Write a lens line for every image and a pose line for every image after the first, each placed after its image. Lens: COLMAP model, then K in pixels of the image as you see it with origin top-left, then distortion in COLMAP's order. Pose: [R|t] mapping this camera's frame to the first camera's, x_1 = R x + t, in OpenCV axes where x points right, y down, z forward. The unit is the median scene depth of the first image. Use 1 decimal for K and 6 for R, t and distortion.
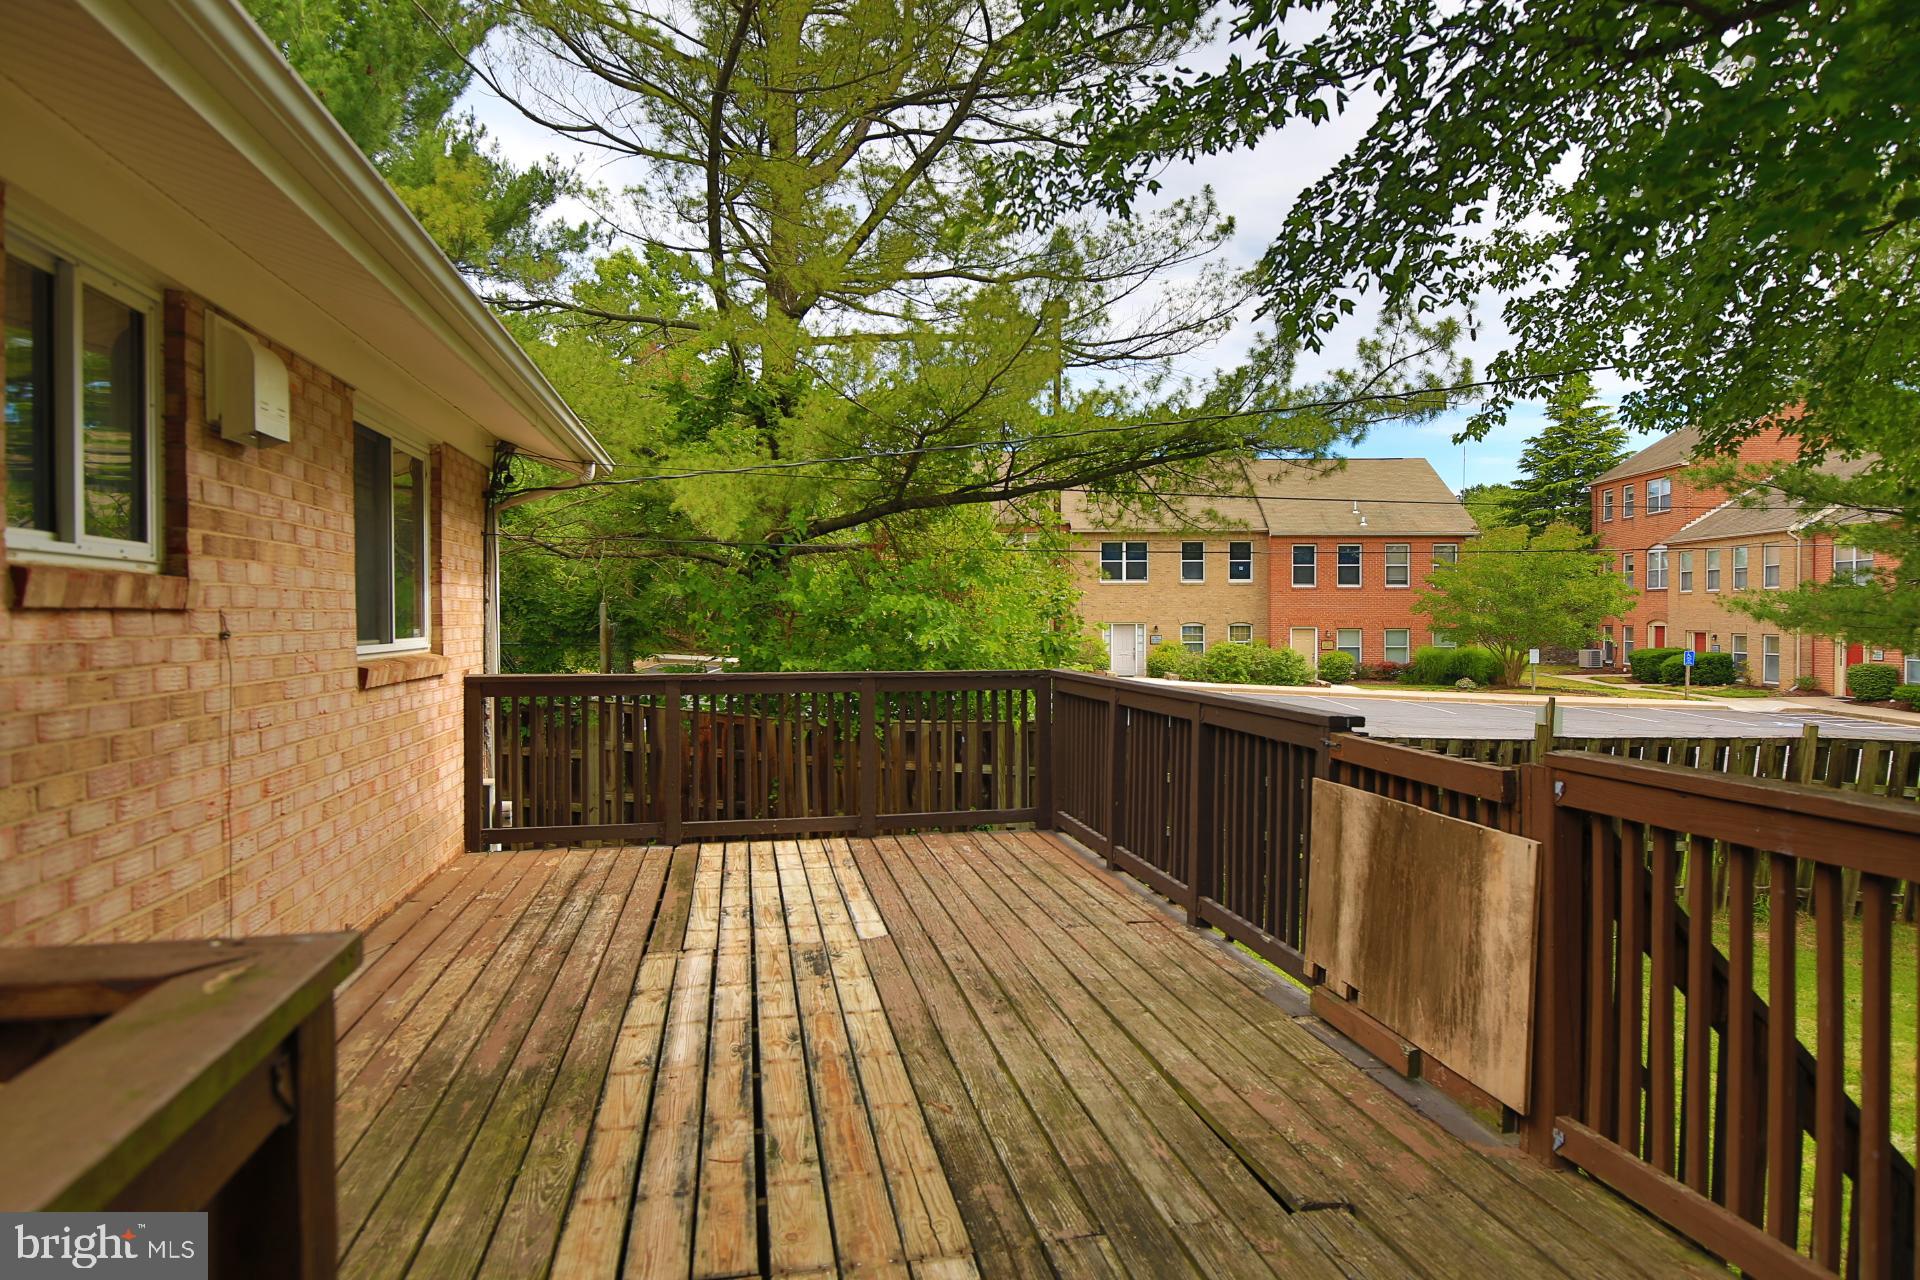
lens RADIAL K [[1082.1, 0, 971.6], [0, 1082.1, 629.5], [0, 0, 1]] dist [-0.018012, 0.002062]
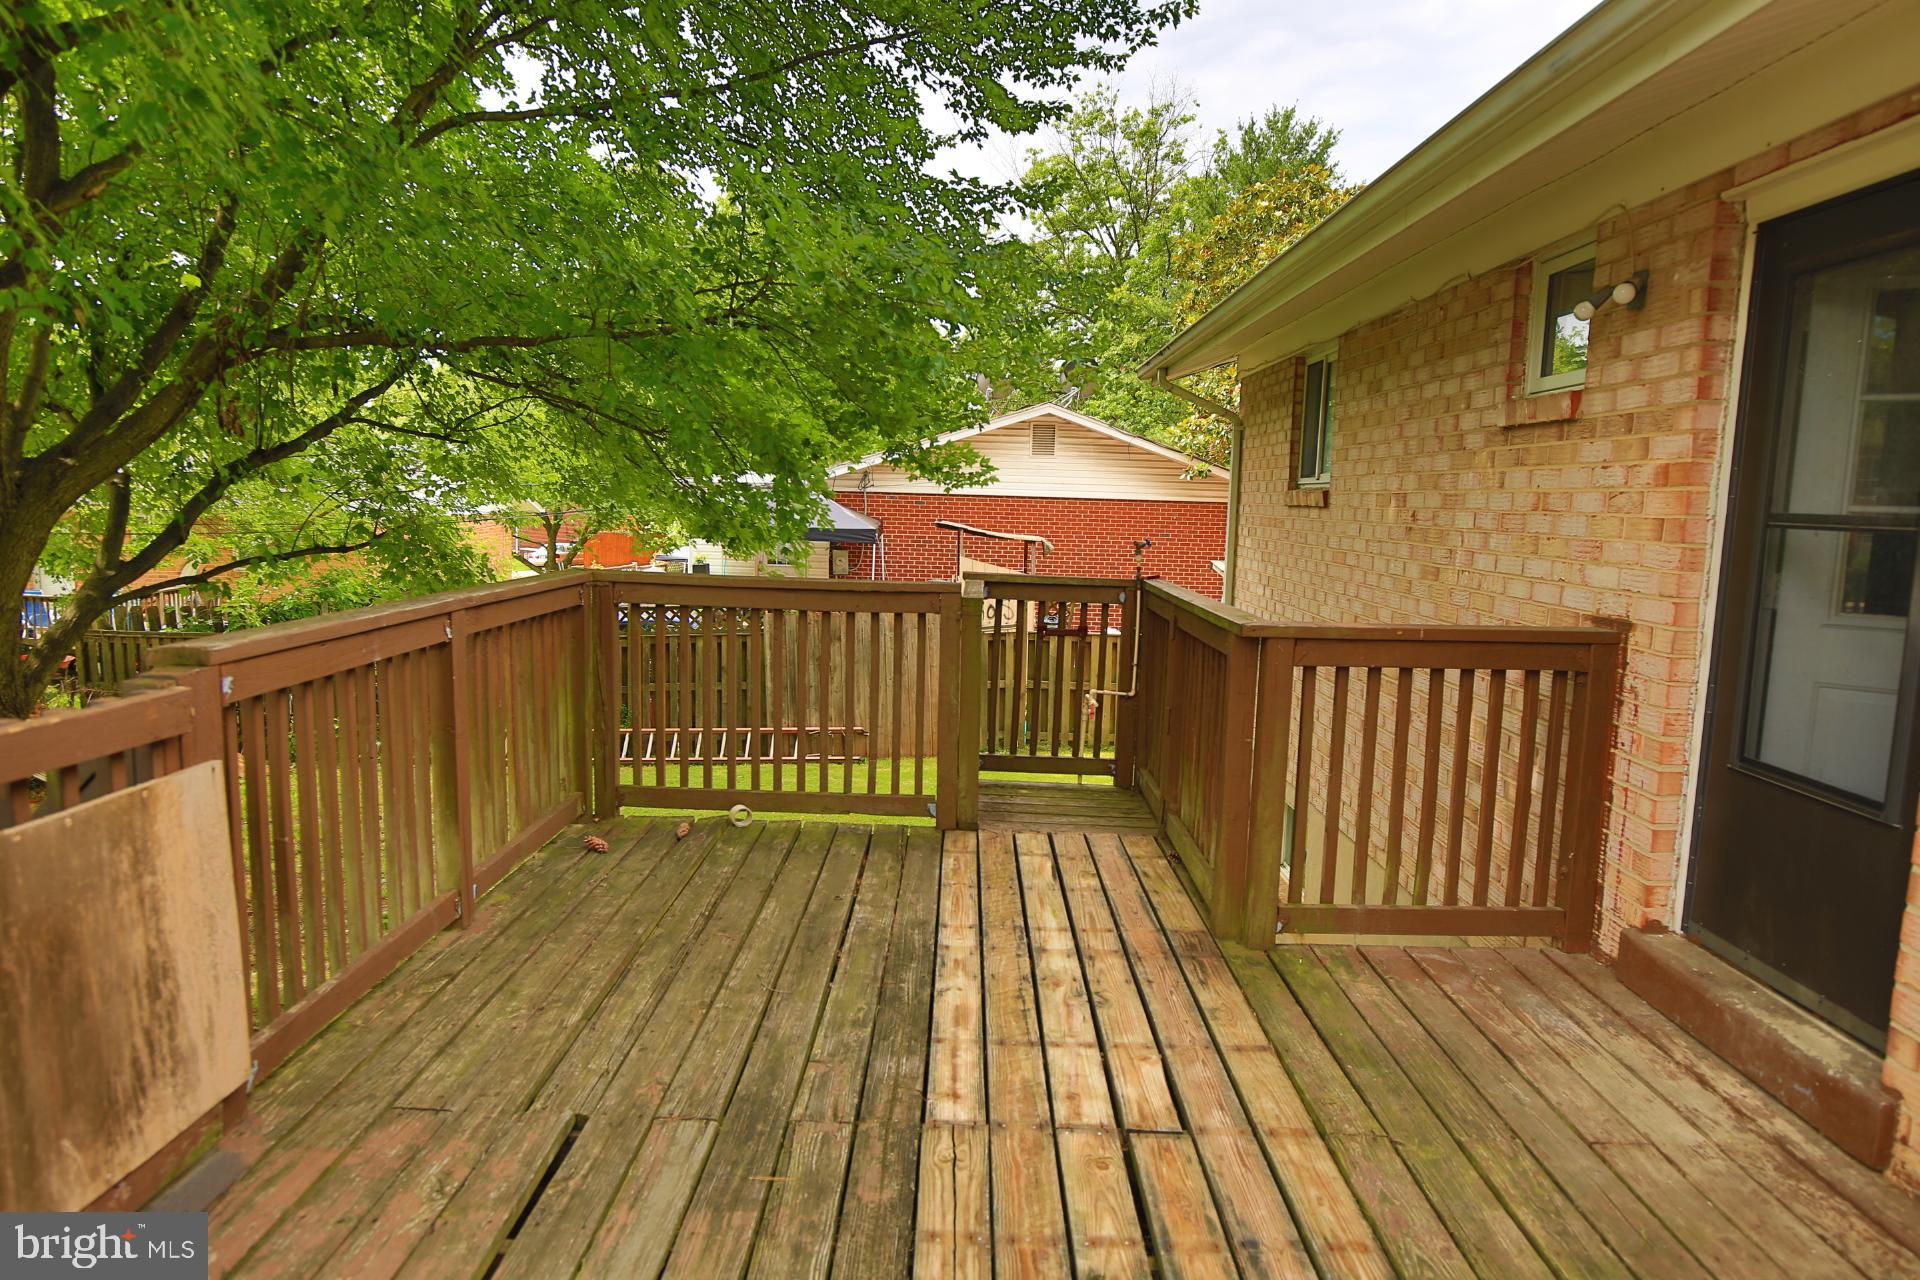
lens RADIAL K [[1082.1, 0, 971.6], [0, 1082.1, 629.5], [0, 0, 1]] dist [-0.018012, 0.002062]
pose [[-0.978877, -0.051965, 0.197735, -0.200296], [-0.026968, 0.991527, 0.127069, -0.020545], [-0.202663, 0.119053, -0.971985, 1.738753]]
